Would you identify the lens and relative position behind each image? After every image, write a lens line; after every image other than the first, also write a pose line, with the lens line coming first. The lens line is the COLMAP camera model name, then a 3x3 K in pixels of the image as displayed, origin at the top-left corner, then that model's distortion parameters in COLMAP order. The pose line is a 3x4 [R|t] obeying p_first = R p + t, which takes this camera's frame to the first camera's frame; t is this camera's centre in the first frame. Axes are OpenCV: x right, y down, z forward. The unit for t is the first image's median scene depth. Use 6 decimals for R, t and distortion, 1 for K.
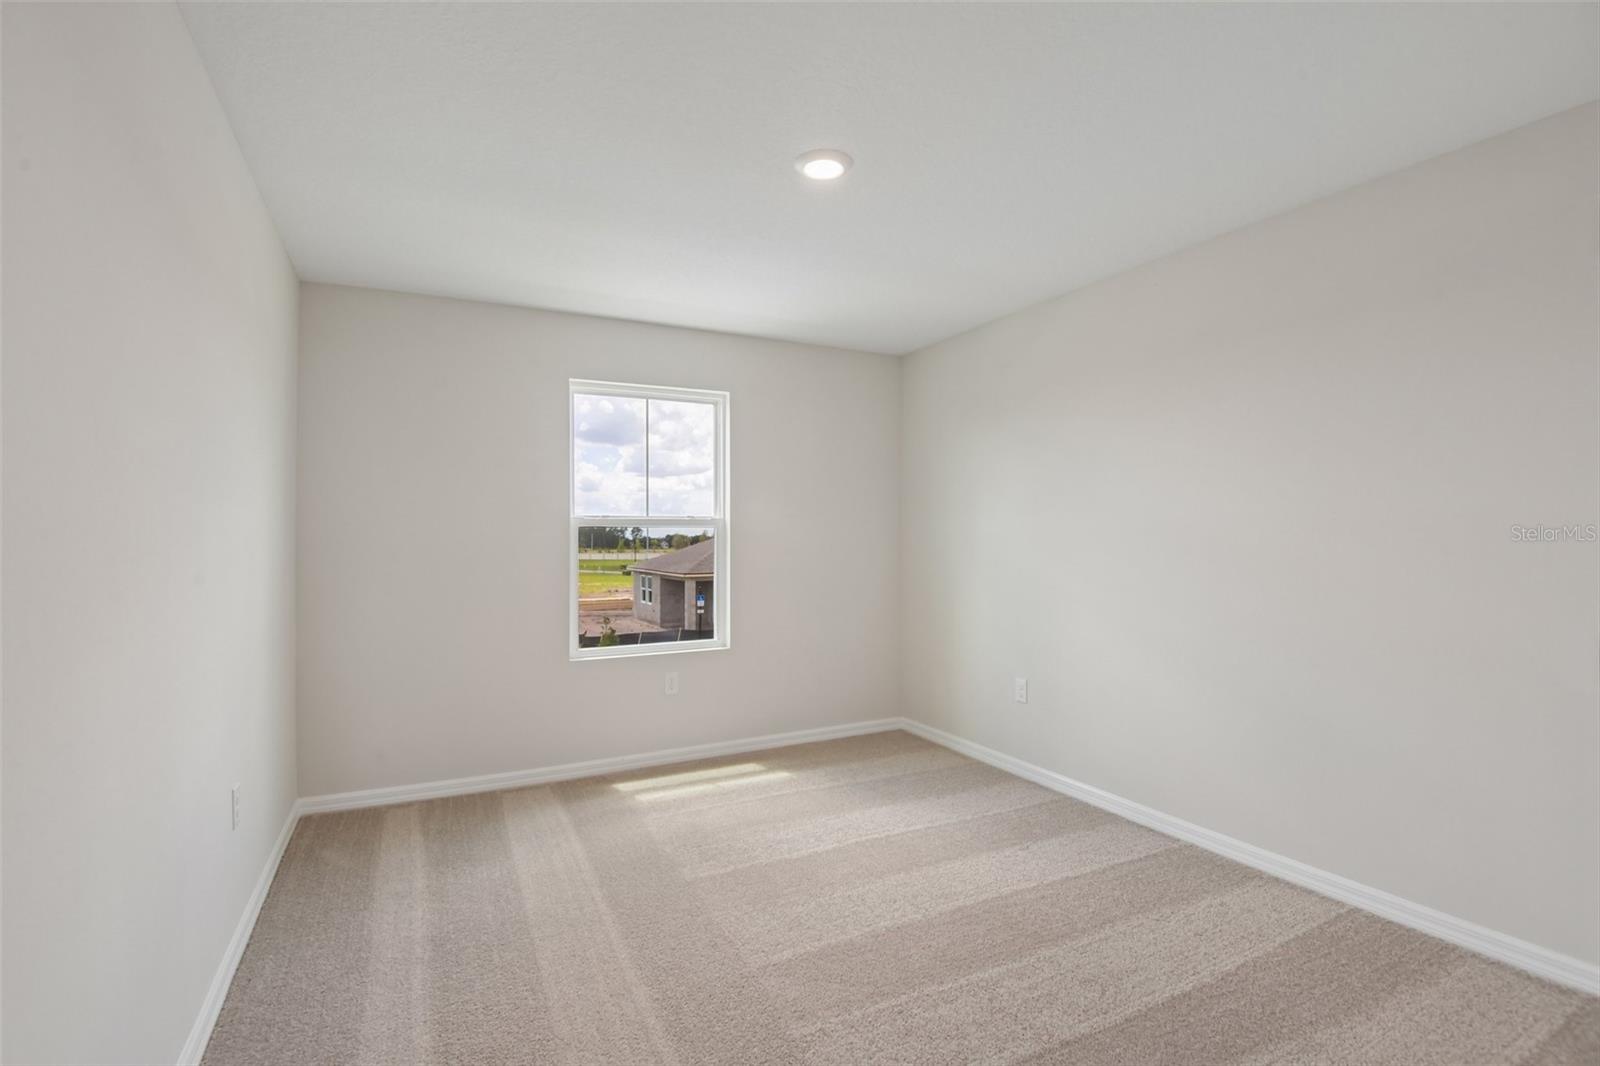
lens RADIAL K [[745.9, 0, 805.9], [0, 745.9, 532.5], [0, 0, 1]] dist [-0.018453, -0.010548]
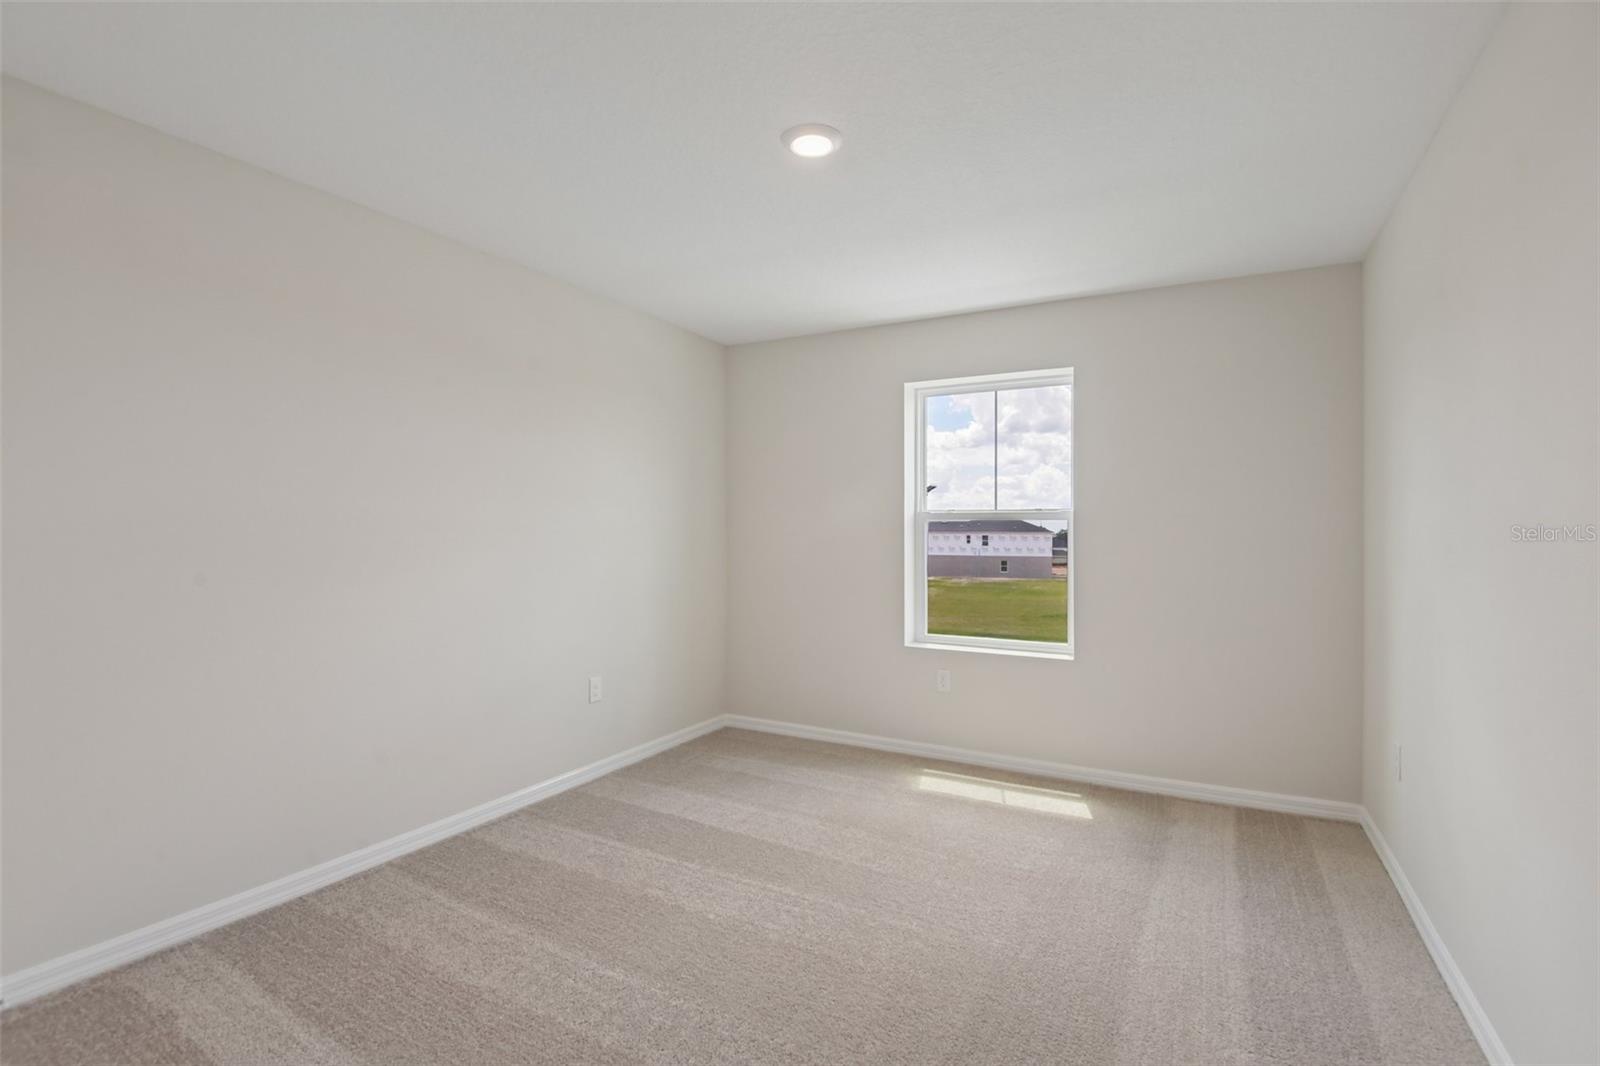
lens RADIAL K [[745.9, 0, 795.7], [0, 745.9, 534.9], [0, 0, 1]] dist [-0.018453, -0.010548]
pose [[0.535321, 0.008558, -0.844605, 0.462474], [-0.001837, 0.999958, 0.008968, 0.000185], [0.844647, -0.003249, 0.535315, 0.255712]]
